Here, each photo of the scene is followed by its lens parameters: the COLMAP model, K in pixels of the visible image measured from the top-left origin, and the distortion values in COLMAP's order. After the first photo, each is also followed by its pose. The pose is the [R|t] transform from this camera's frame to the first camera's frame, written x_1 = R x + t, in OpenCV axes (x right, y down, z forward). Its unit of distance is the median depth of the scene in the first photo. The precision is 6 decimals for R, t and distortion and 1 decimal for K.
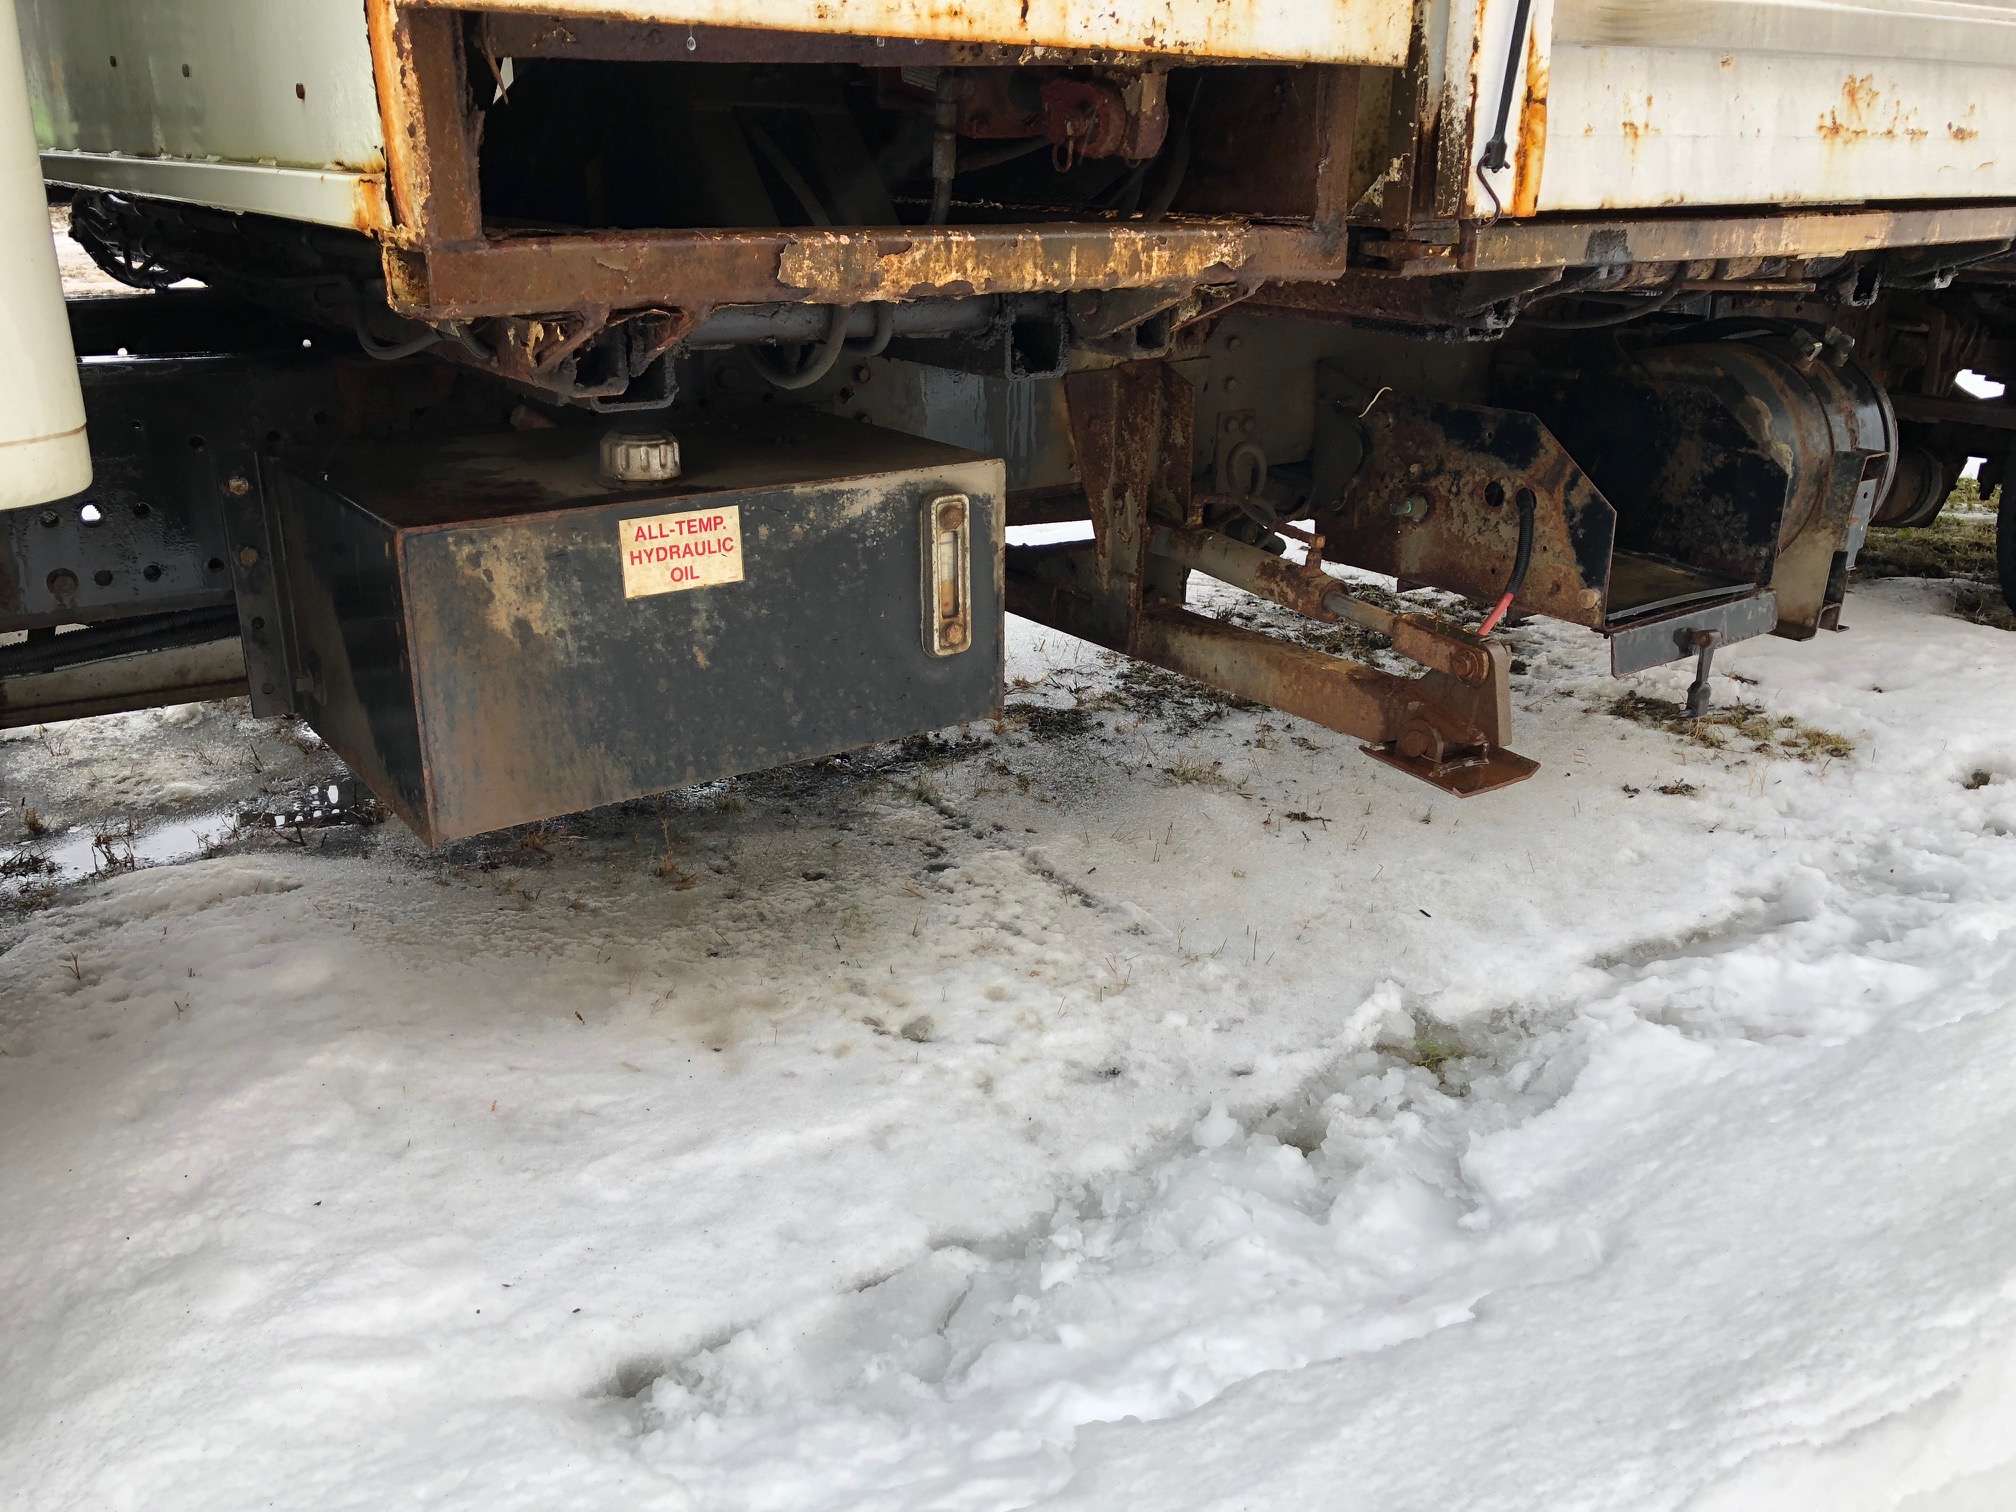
lens RADIAL K [[1635.1, 0, 983.8], [0, 1635.1, 751.1], [0, 0, 1]] dist [0.047123, -0.004586]
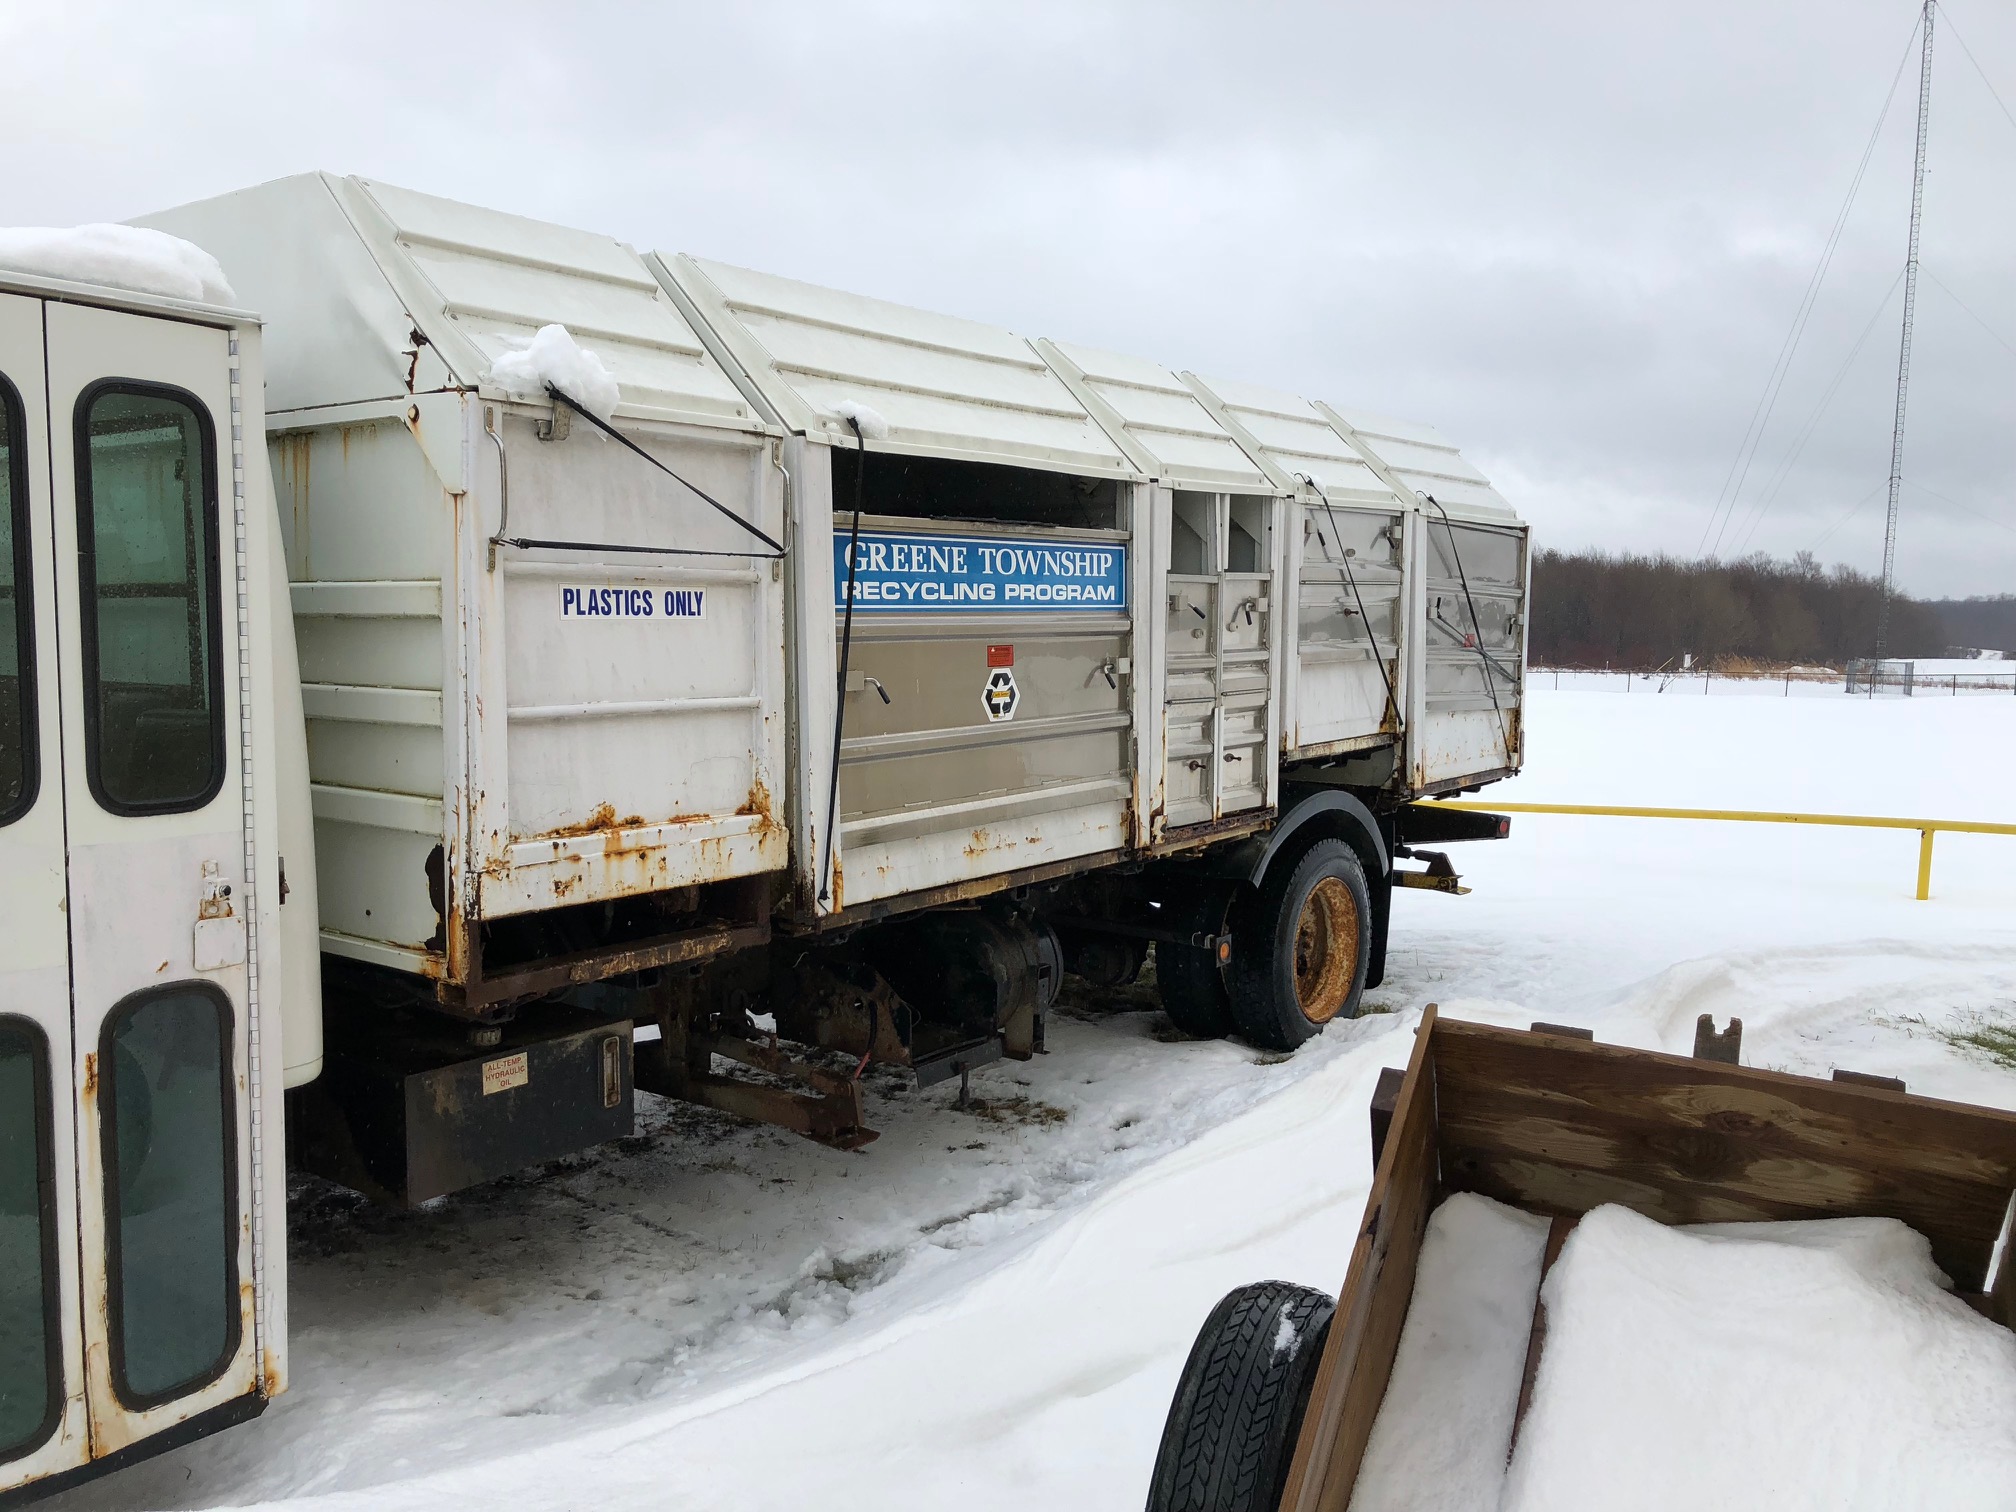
lens RADIAL K [[1640.2, 0, 1008.0], [0, 1640.2, 756.0], [0, 0, 1]] dist [0.155174, -0.496073]
pose [[0.948816, -0.025523, 0.314795, -0.159226], [0.105675, 0.964934, -0.240280, 0.061842], [-0.297624, 0.261248, 0.918243, -1.061570]]
